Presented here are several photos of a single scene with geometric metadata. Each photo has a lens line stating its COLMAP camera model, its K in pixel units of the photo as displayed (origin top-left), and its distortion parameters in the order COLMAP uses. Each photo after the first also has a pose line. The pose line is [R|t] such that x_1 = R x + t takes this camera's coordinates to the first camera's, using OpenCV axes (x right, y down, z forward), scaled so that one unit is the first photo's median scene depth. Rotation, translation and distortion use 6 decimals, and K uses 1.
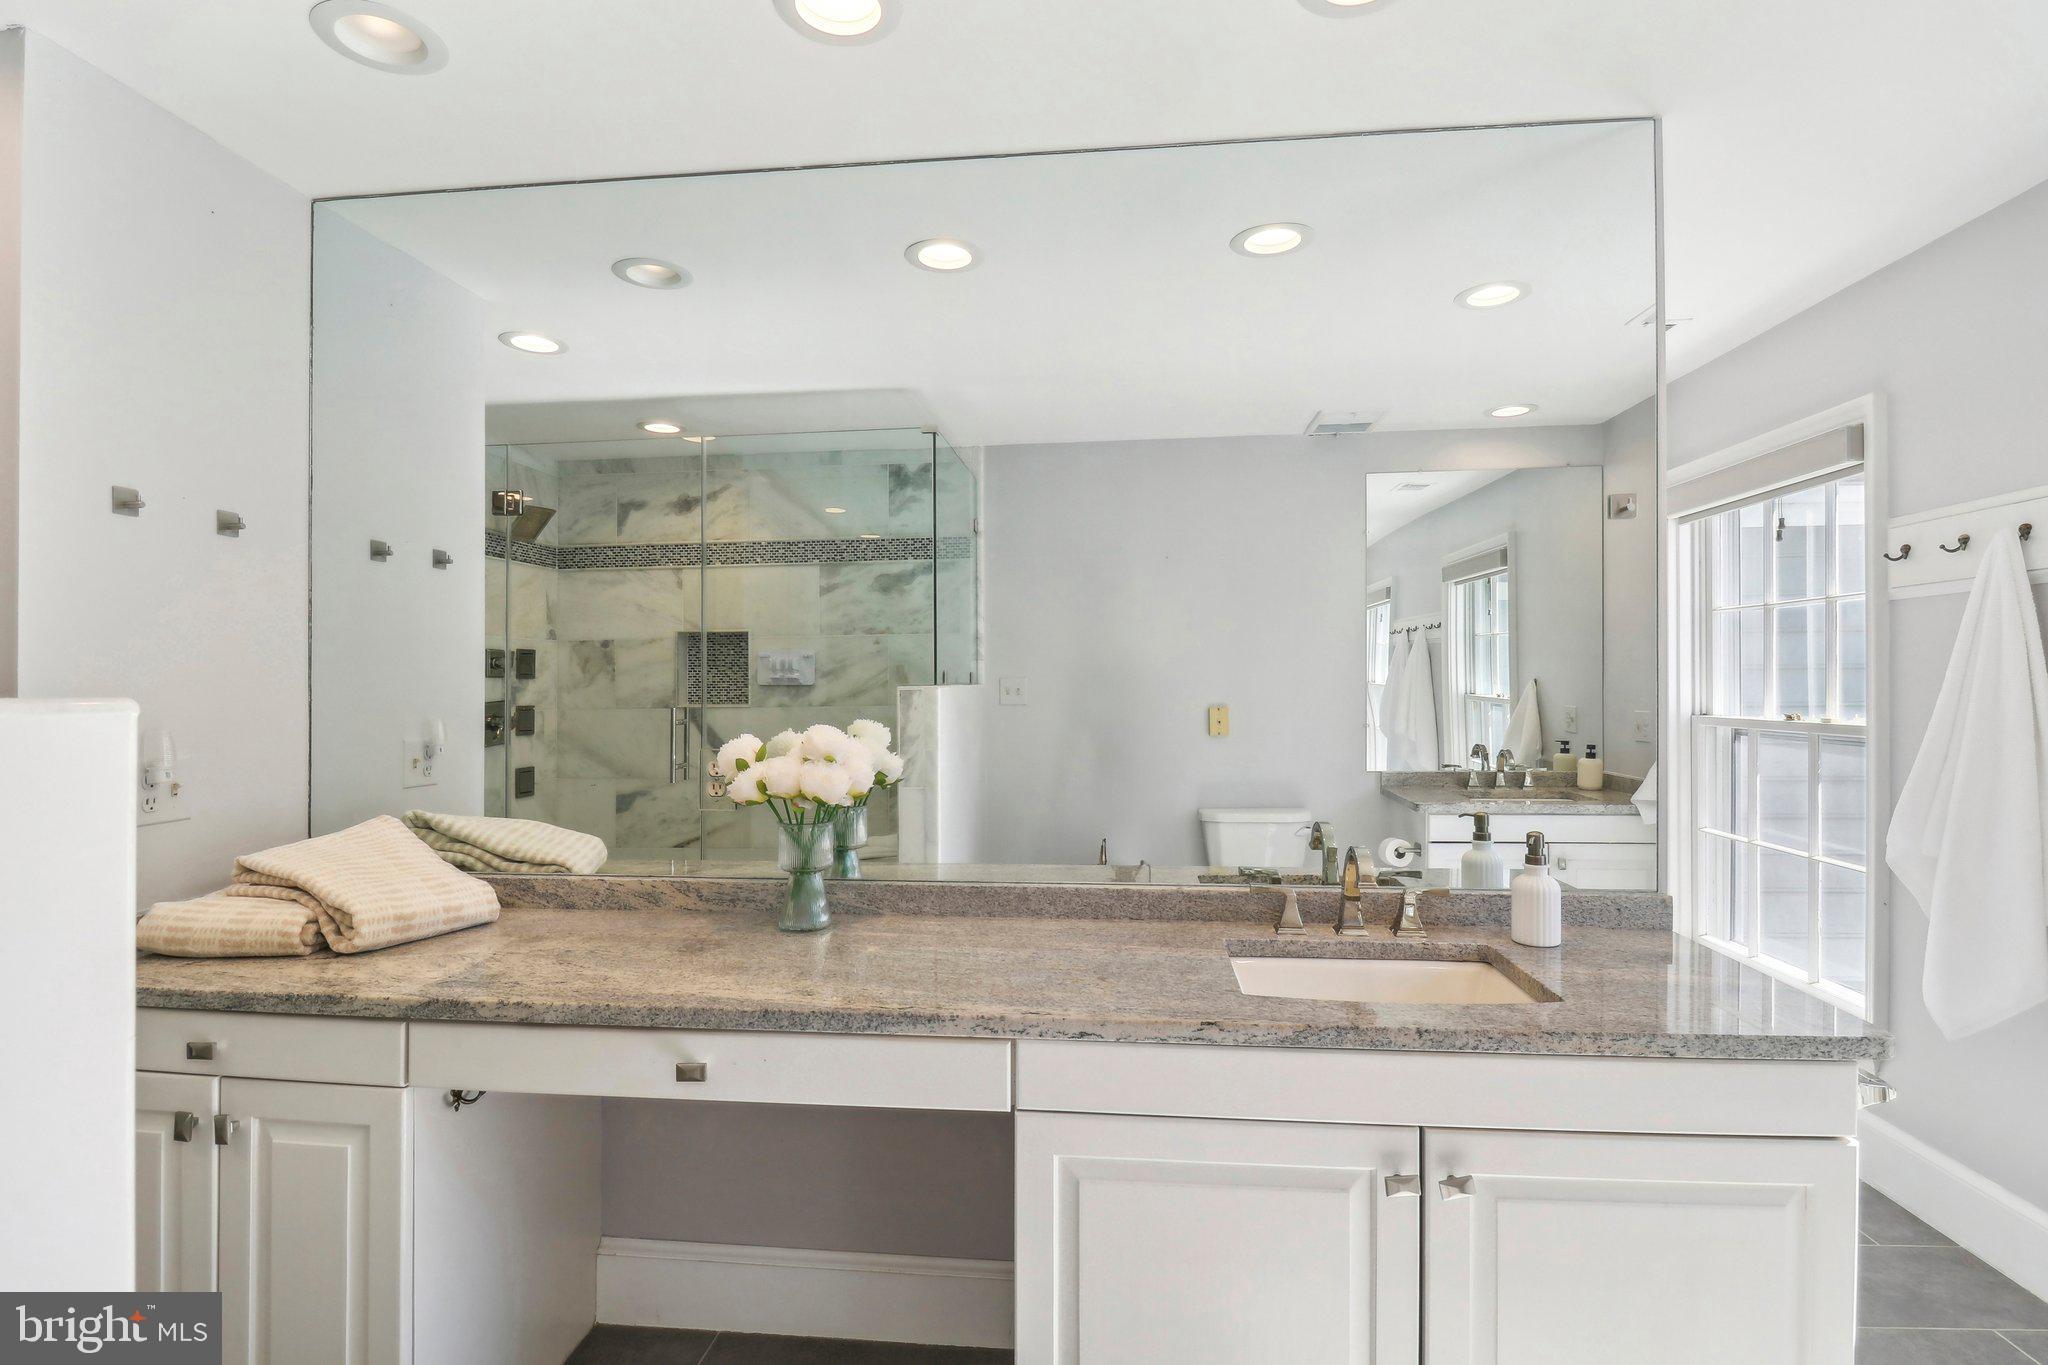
lens RADIAL K [[988.8, 0, 1024.0], [0, 988.8, 682.5], [0, 0, 1]] dist [-0.001274, -0.009431]
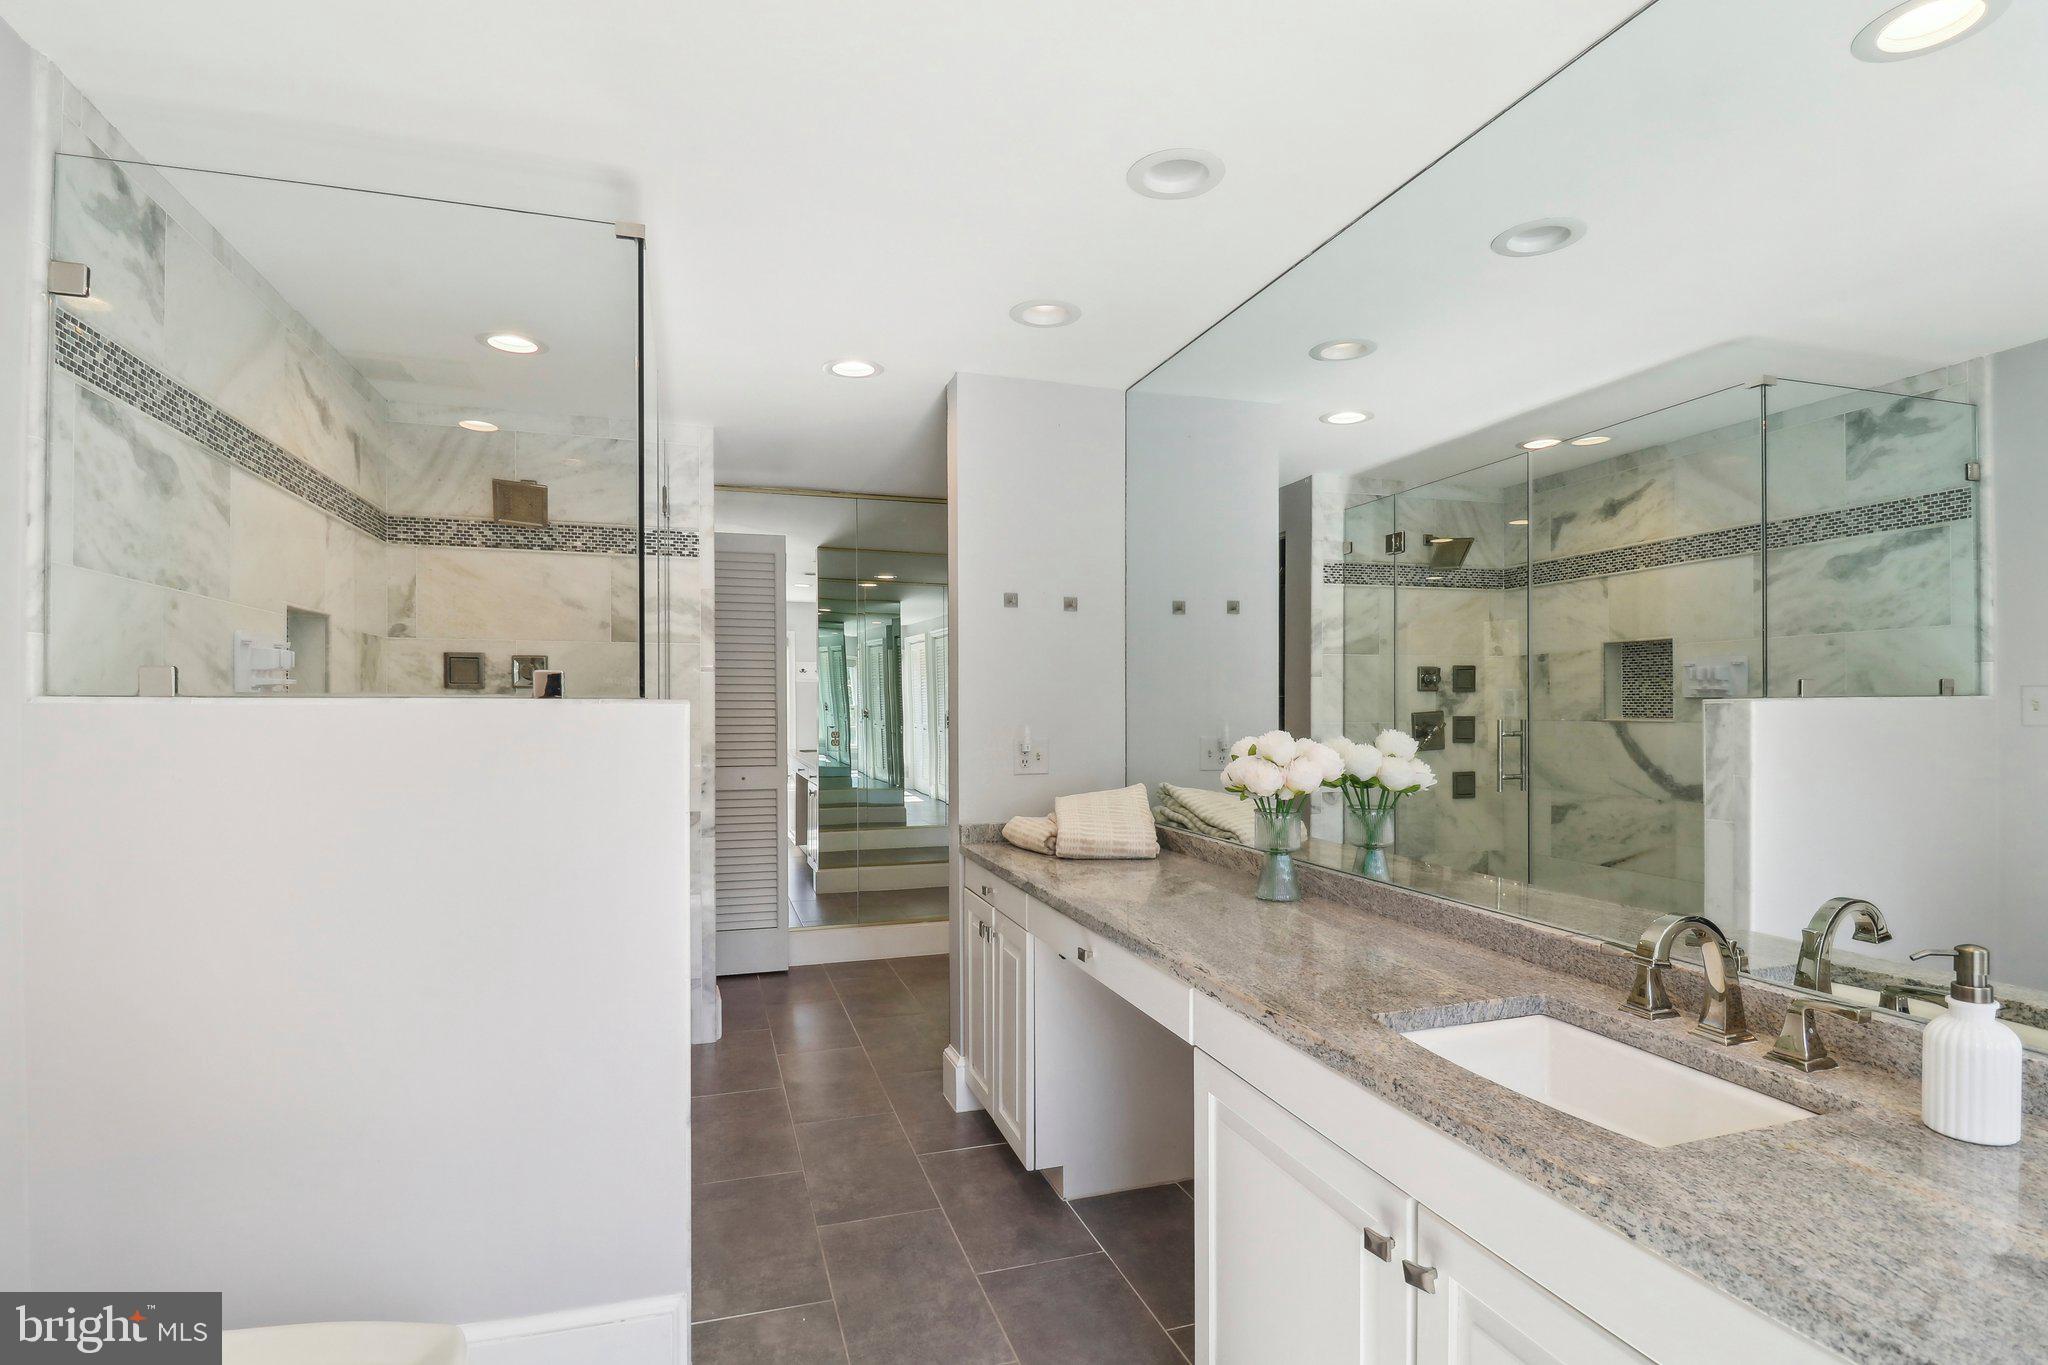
lens RADIAL K [[999.6, 0, 1029.5], [0, 999.6, 697.3], [0, 0, 1]] dist [-0.000592, -0.010425]
pose [[0.403944, -0.001520, -0.914782, 0.321087], [0.003903, 0.999992, 0.000062, -0.000023], [0.914775, -0.003596, 0.403947, 0.095795]]
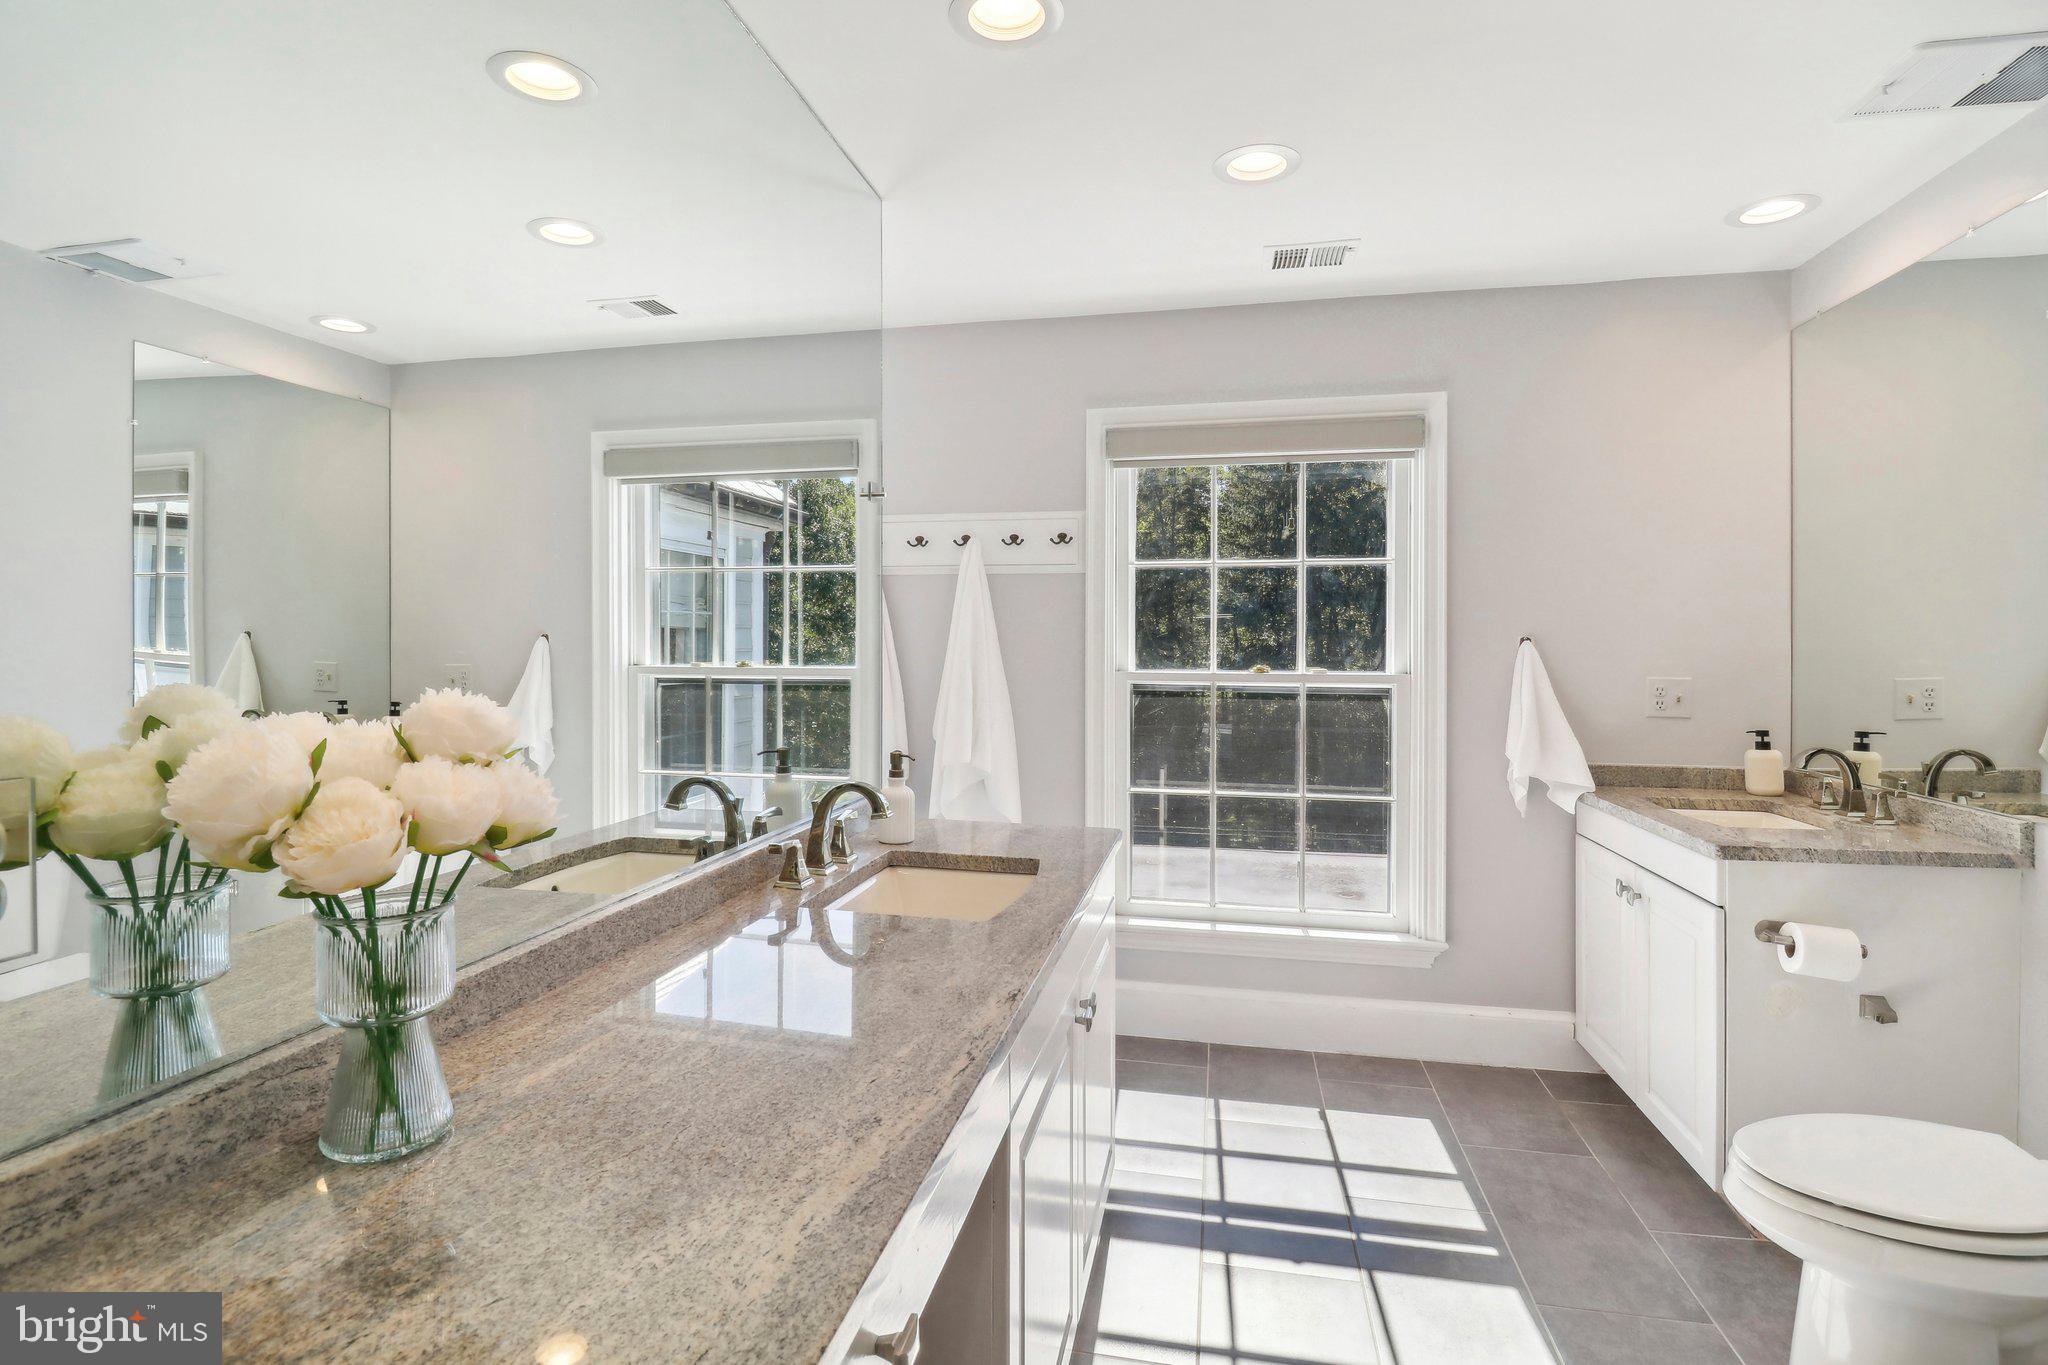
lens RADIAL K [[977.0, 0, 1003.0], [0, 977.0, 666.1], [0, 0, 1]] dist [-0.013662, -0.001751]
pose [[0.121062, -0.008728, 0.992607, -0.256245], [-0.006570, 0.999932, 0.009594, 0.011850], [-0.992623, -0.007683, 0.120996, 0.278620]]
